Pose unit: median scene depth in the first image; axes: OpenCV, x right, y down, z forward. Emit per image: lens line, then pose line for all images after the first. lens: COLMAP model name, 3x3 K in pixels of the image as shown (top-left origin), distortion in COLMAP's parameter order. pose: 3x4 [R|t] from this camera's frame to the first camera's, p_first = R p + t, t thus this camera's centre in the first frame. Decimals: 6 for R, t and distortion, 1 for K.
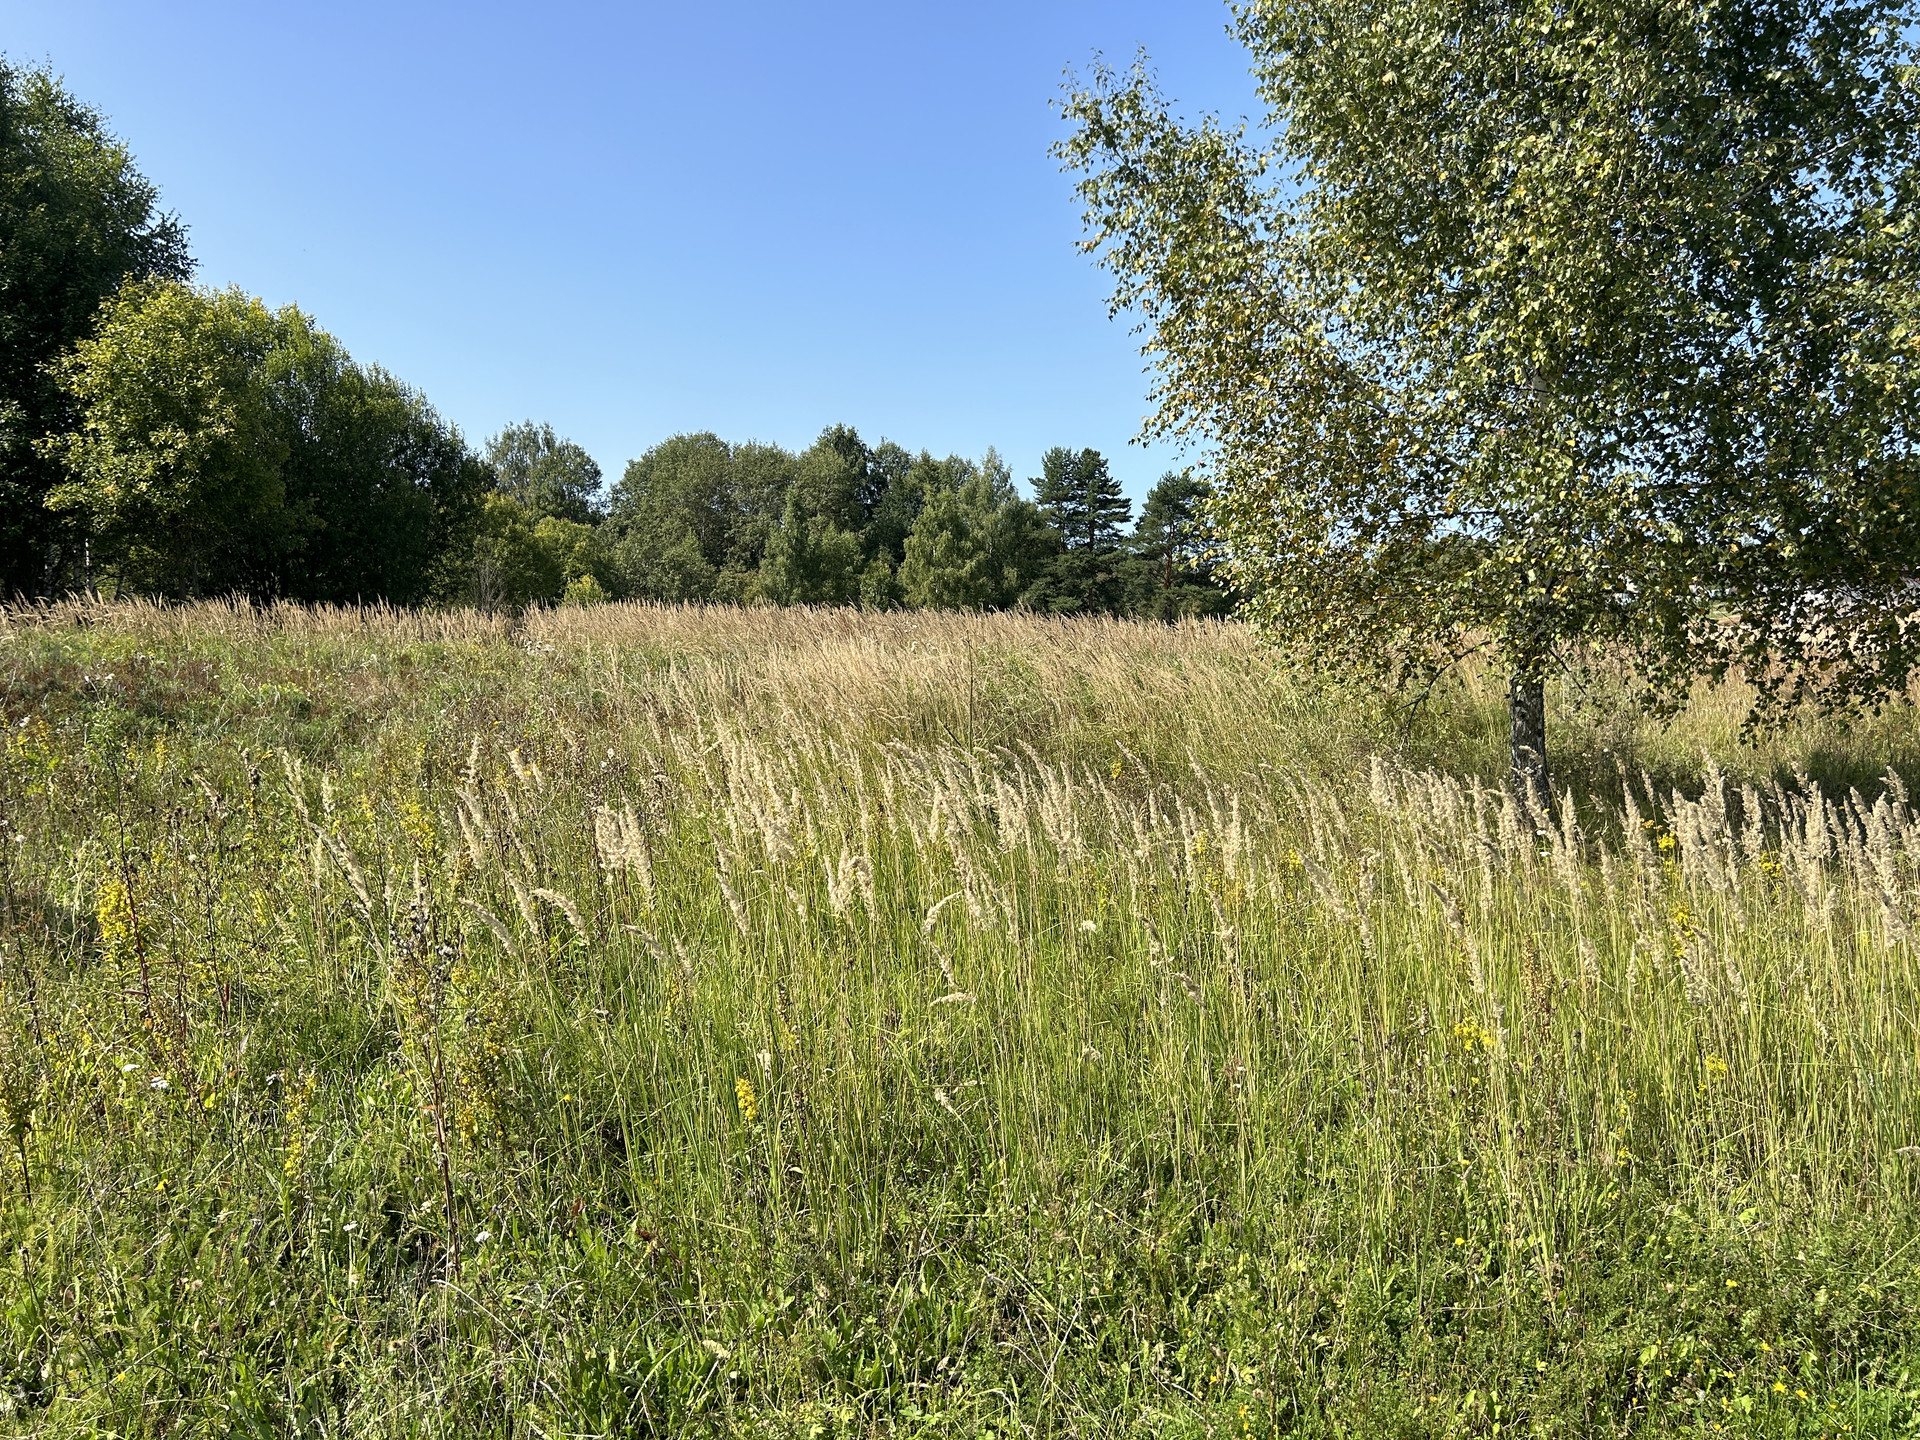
lens RADIAL K [[1434.9, 0, 948.0], [0, 1434.9, 741.1], [0, 0, 1]] dist [0.076753, -0.089837]
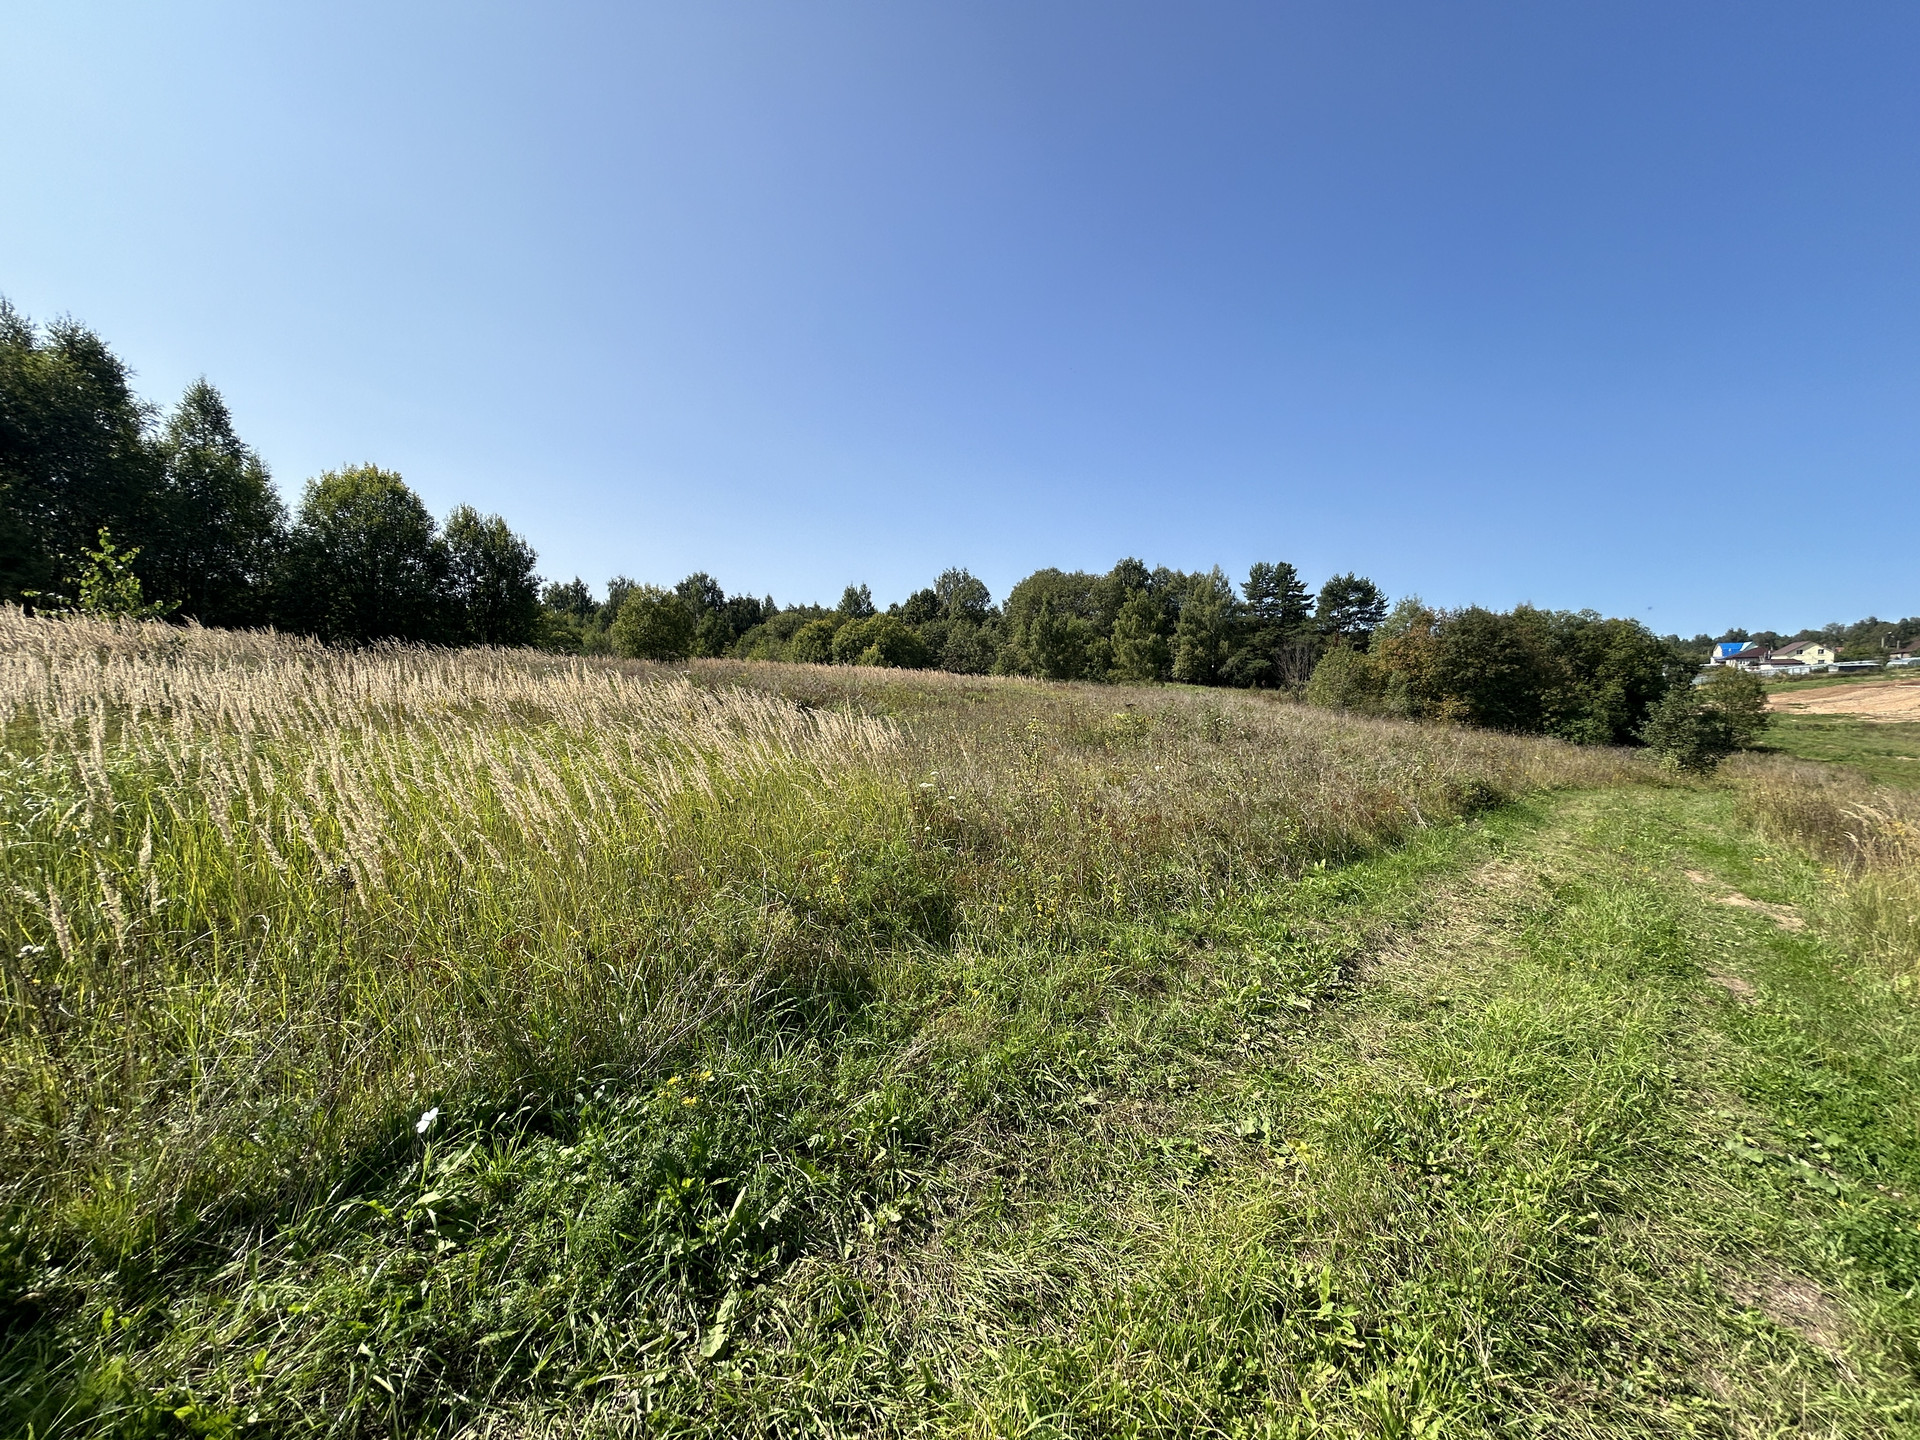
lens RADIAL K [[769.3, 0, 956.9], [0, 769.3, 722.3], [0, 0, 1]] dist [-0.004046, 0.001362]
pose [[0.908399, 0.026244, -0.417280, 0.128289], [-0.038508, 0.999038, -0.020998, -0.005842], [0.416327, 0.035143, 0.908536, 0.133652]]
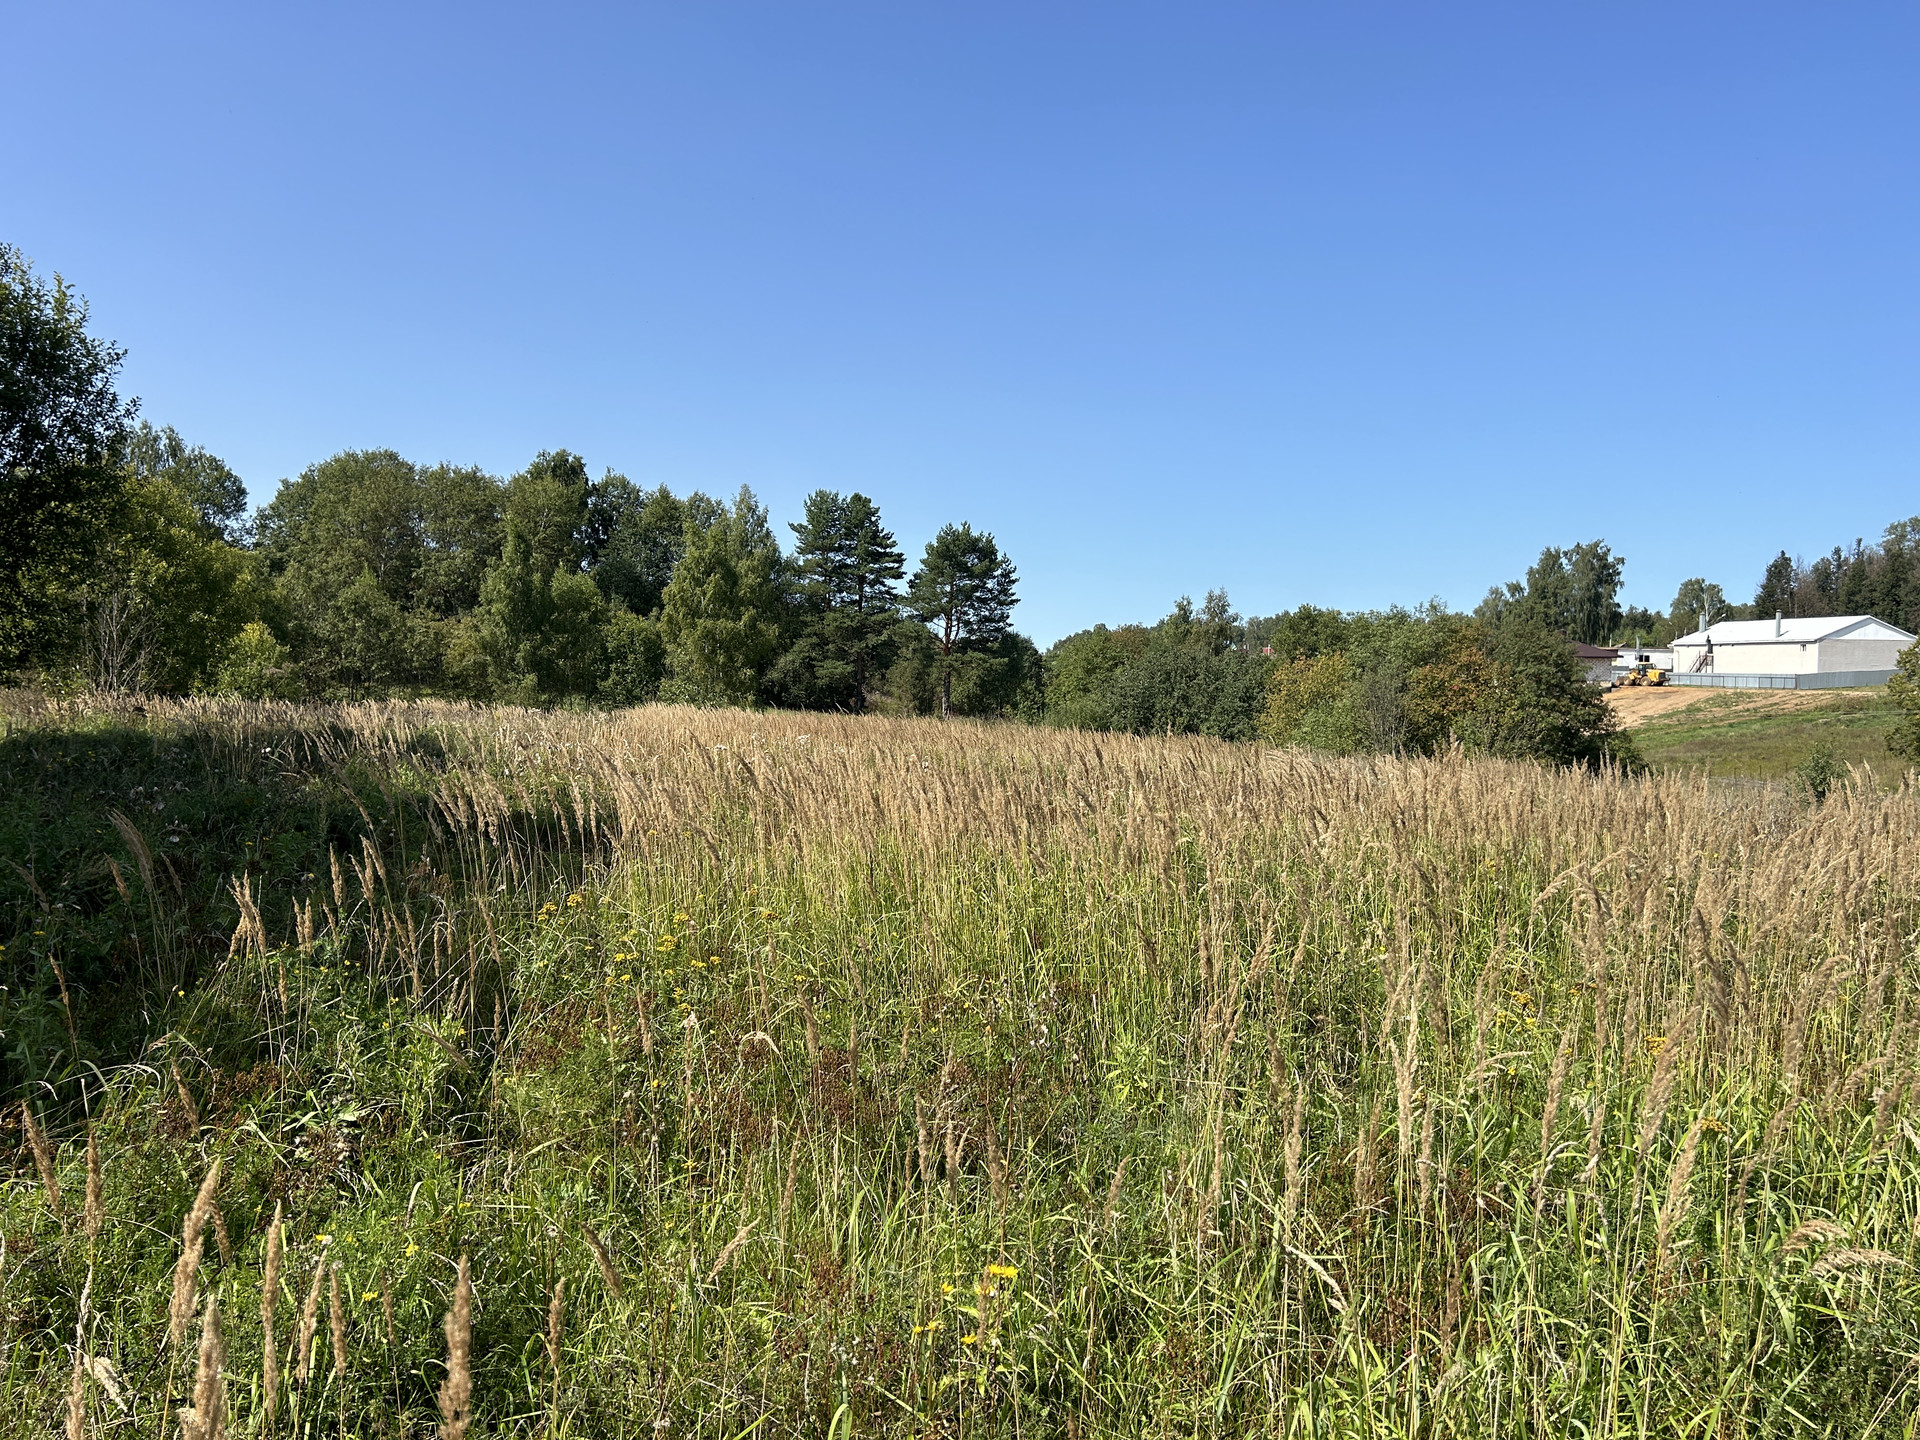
lens RADIAL K [[1434.9, 0, 950.6], [0, 1434.9, 727.3], [0, 0, 1]] dist [0.076753, -0.089837]
pose [[0.972409, 0.012921, 0.232924, -0.049717], [-0.001007, 0.998688, -0.051194, -0.016261], [-0.233280, 0.049547, 0.971147, 0.143875]]
